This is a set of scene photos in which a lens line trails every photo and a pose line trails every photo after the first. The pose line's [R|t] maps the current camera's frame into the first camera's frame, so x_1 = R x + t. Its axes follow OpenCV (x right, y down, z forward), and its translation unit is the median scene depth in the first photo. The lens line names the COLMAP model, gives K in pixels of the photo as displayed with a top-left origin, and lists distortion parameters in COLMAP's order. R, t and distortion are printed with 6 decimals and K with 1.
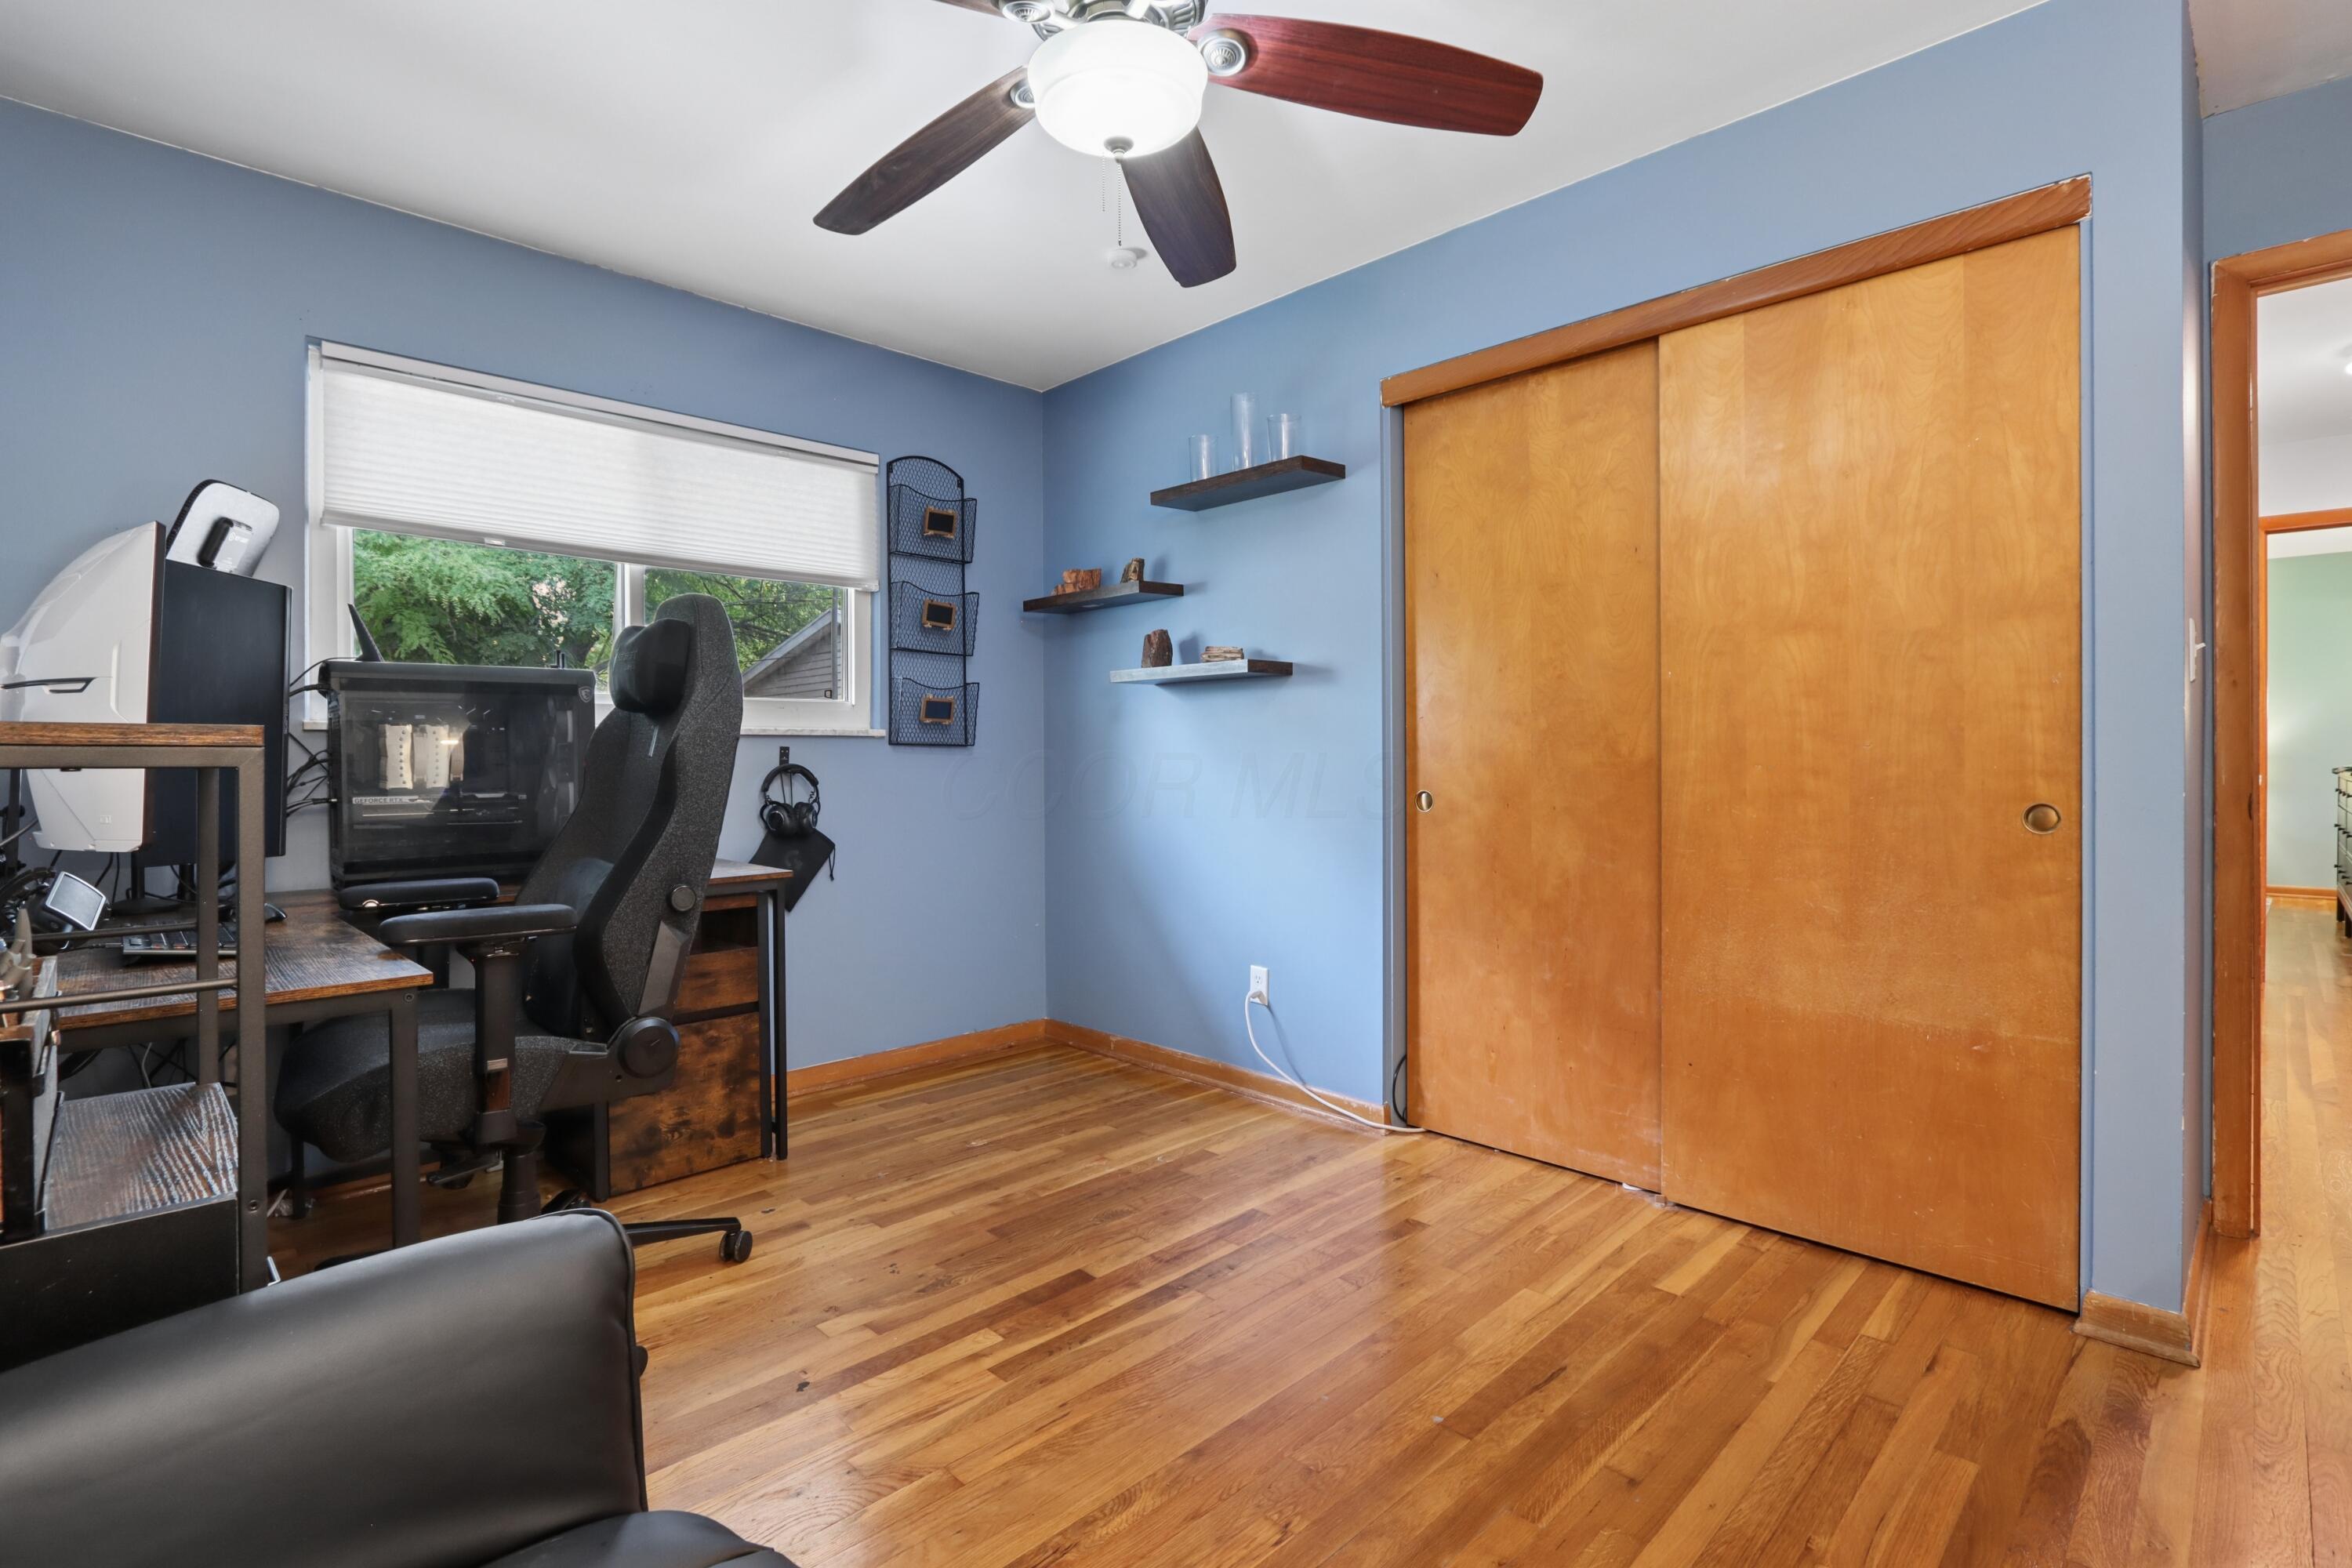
lens RADIAL K [[1098.0, 0, 1175.2], [0, 1098.0, 770.1], [0, 0, 1]] dist [-0.011657, 0.001680]
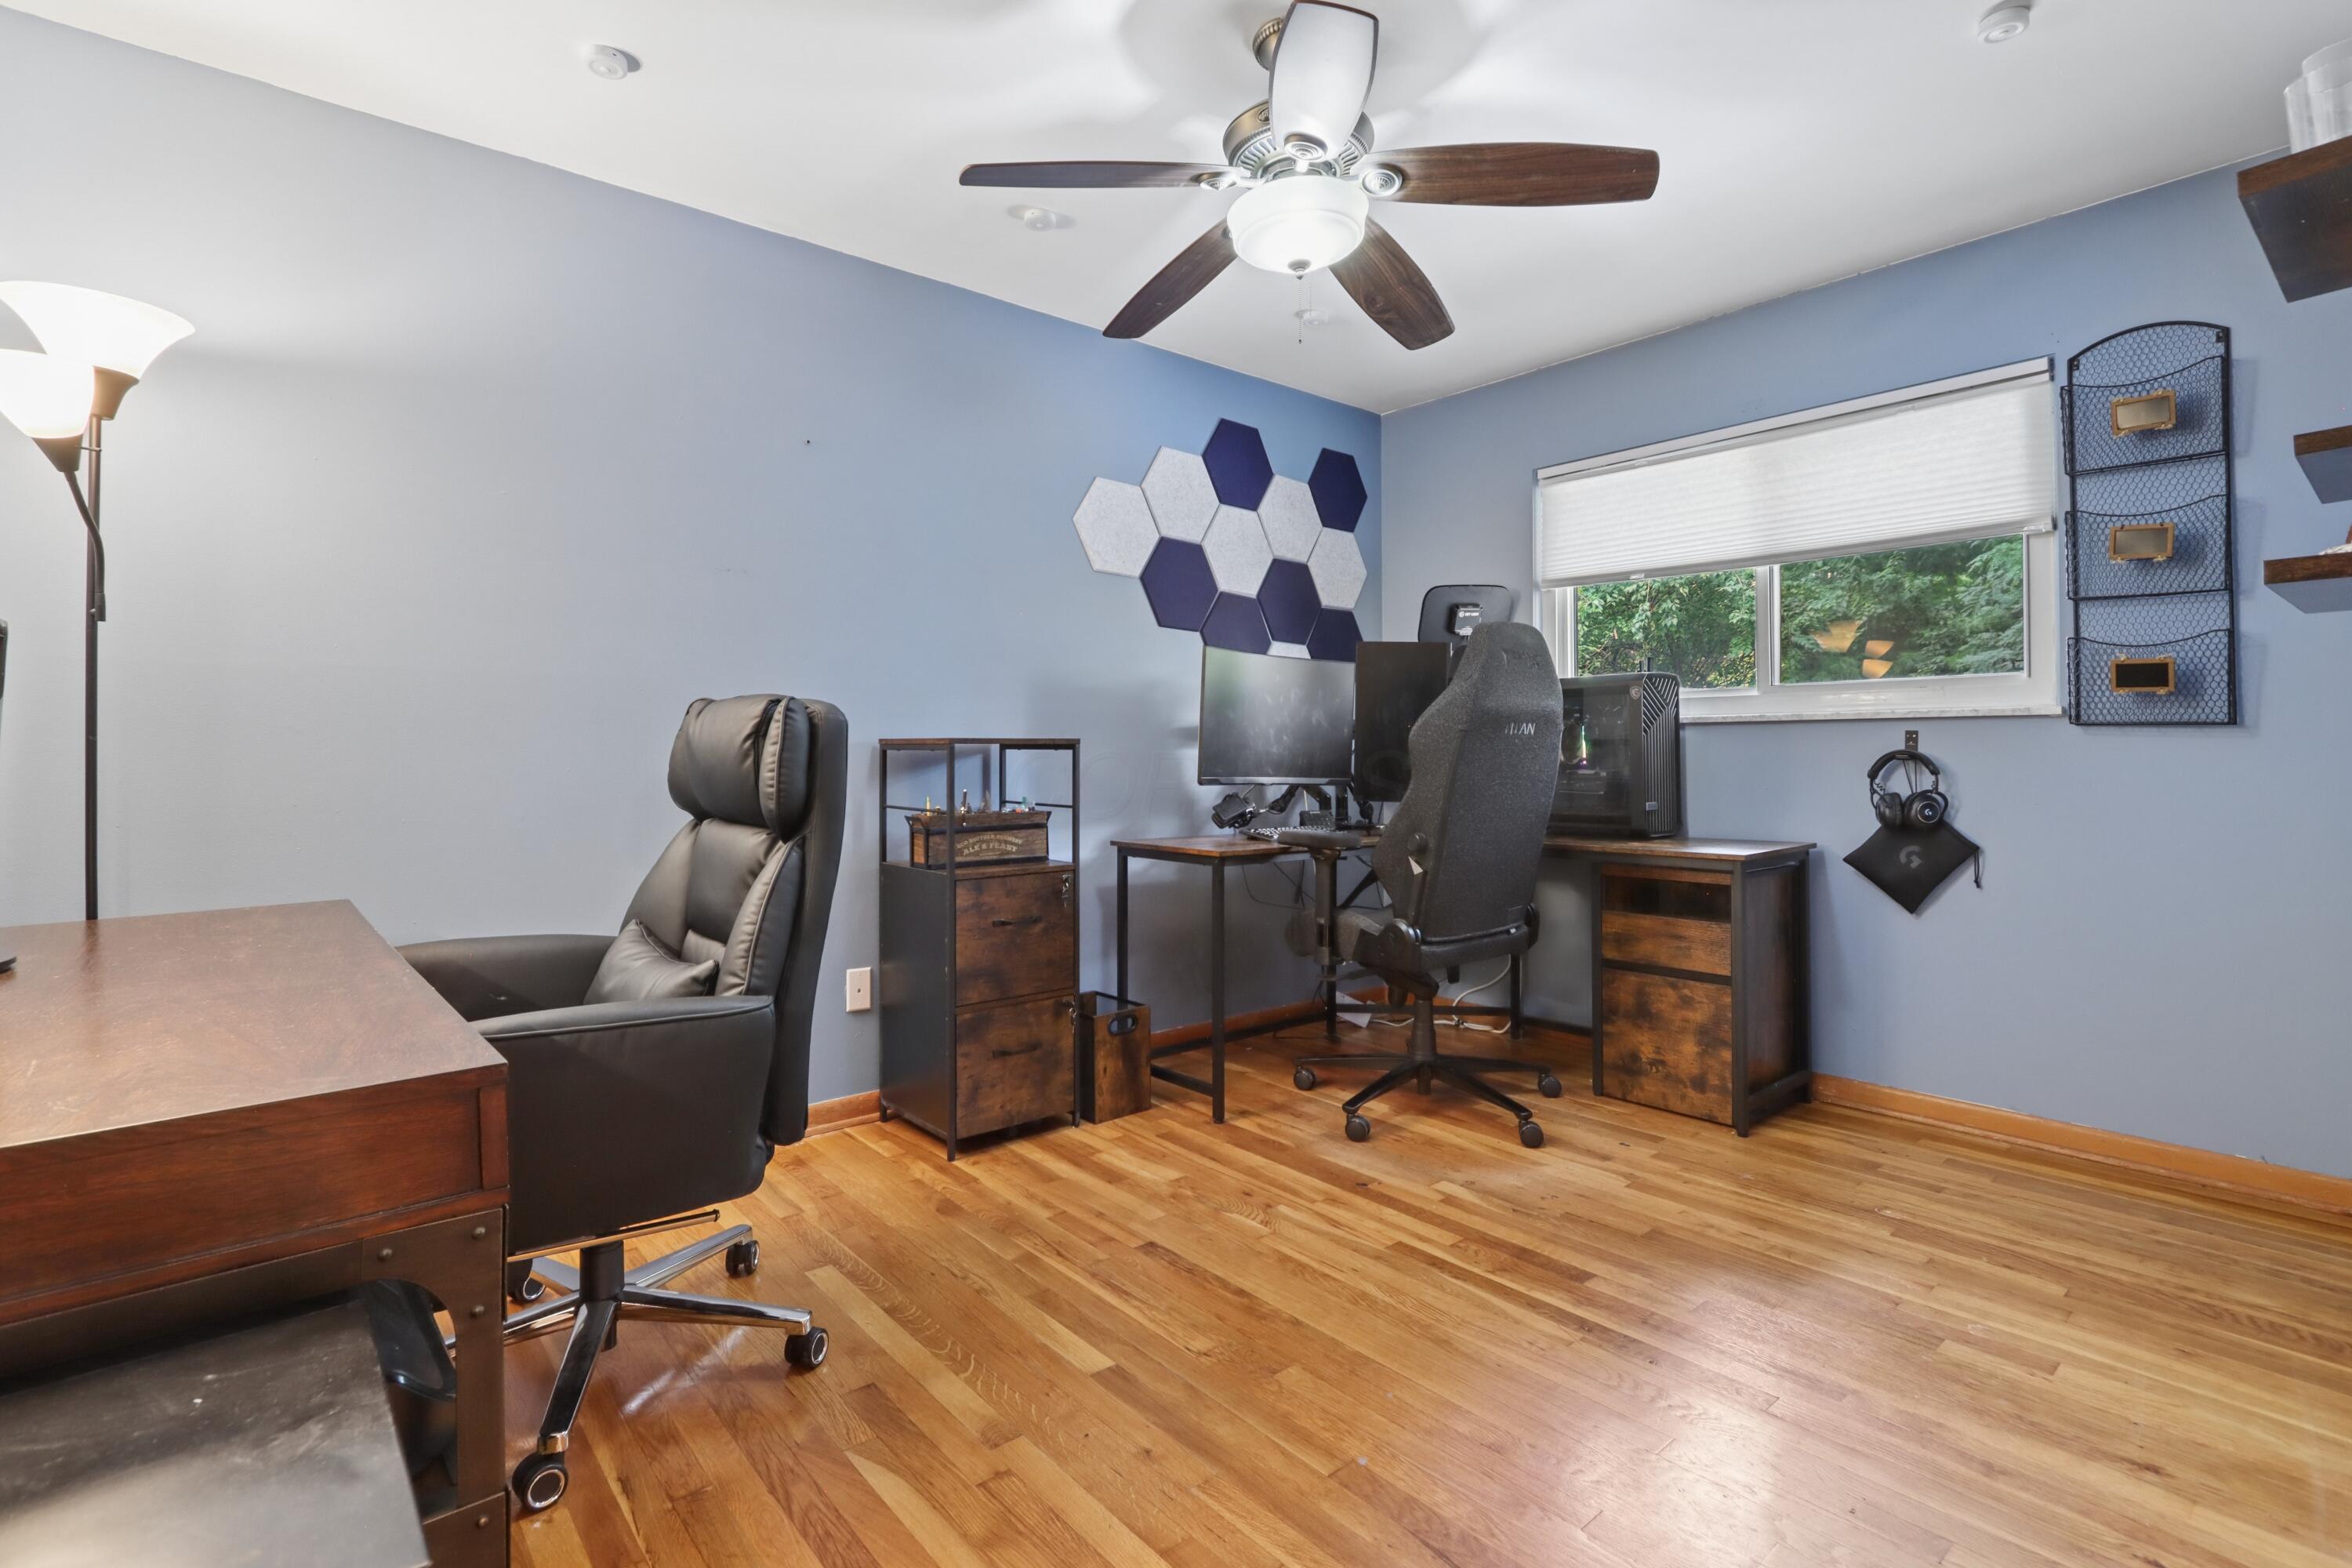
lens RADIAL K [[1098.0, 0, 1156.0], [0, 1098.0, 743.6], [0, 0, 1]] dist [-0.011657, 0.001680]
pose [[-0.089756, -0.003258, -0.995958, 0.711060], [-0.007917, 0.999965, -0.002558, -0.003917], [0.995932, 0.007656, -0.089779, 0.548570]]
